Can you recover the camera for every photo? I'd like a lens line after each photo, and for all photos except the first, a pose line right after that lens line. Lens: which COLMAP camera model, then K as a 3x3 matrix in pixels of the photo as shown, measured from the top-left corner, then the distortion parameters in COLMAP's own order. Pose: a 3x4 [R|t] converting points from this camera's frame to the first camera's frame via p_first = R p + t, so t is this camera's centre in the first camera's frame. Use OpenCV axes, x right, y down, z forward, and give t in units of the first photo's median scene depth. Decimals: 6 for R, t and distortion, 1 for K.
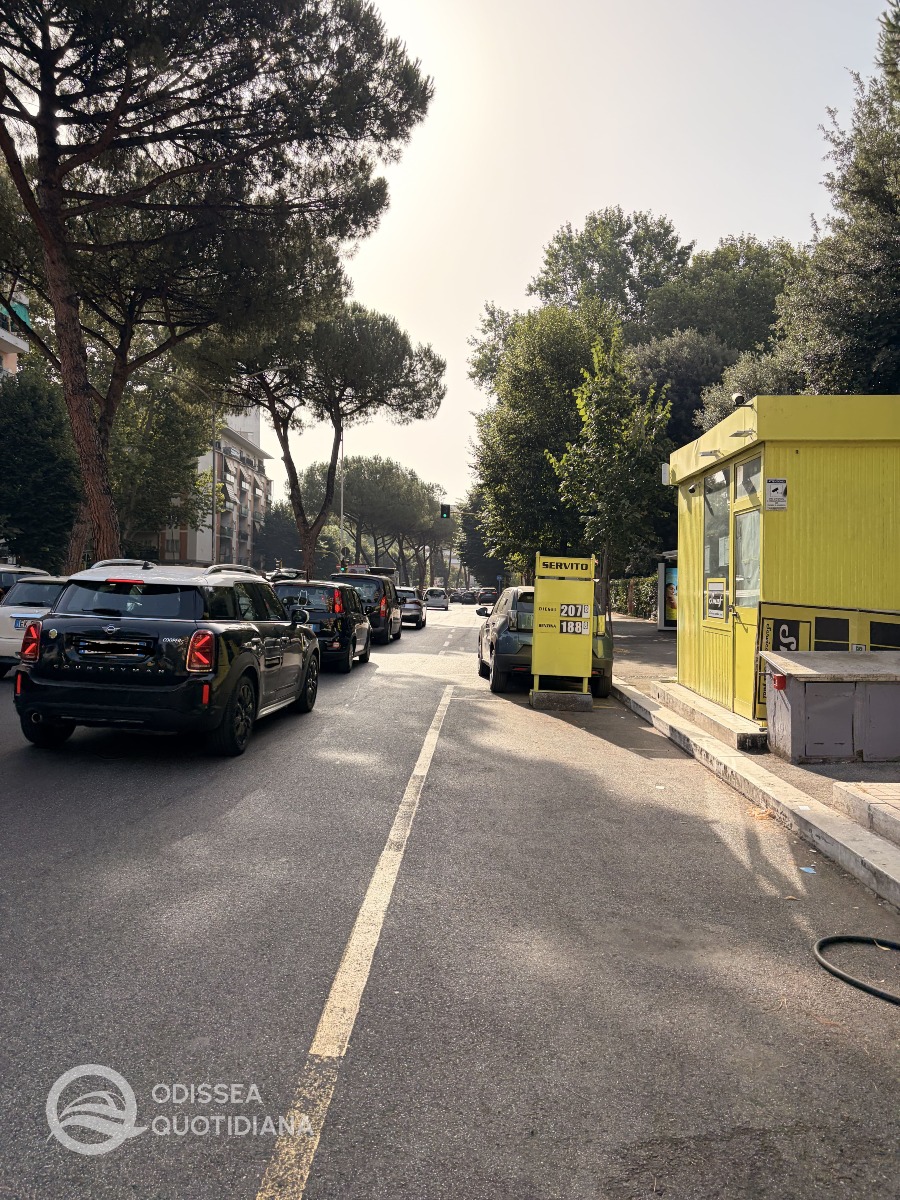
lens RADIAL K [[856.2, 0, 450.0], [0, 856.2, 600.0], [0, 0, 1]] dist [0.211562, -0.000045]
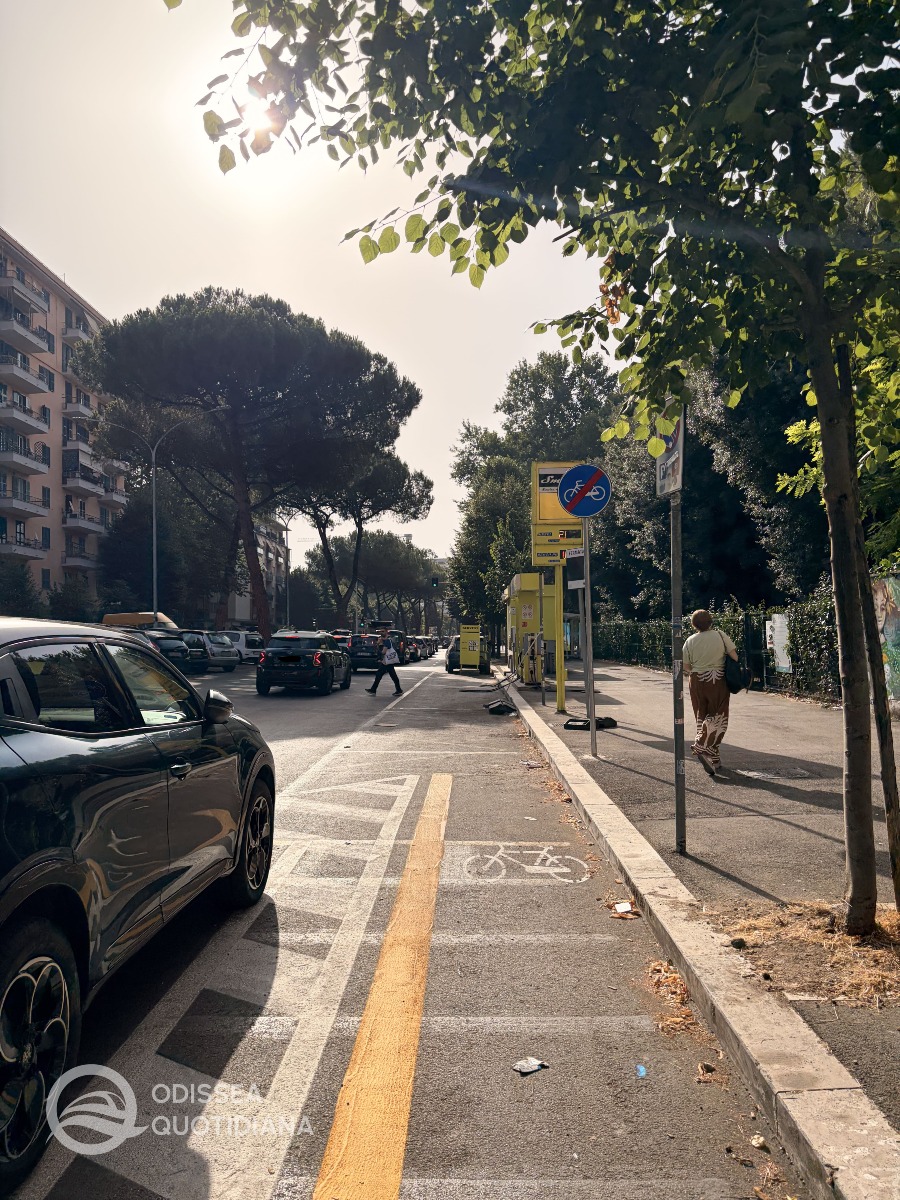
lens RADIAL K [[856.2, 0, 450.0], [0, 856.2, 600.0], [0, 0, 1]] dist [0.211562, -0.000045]
pose [[0.999721, -0.022754, 0.006309, 0.006386], [0.023070, 0.998181, -0.055705, 0.003852], [-0.005030, 0.055835, 0.998427, -0.274371]]
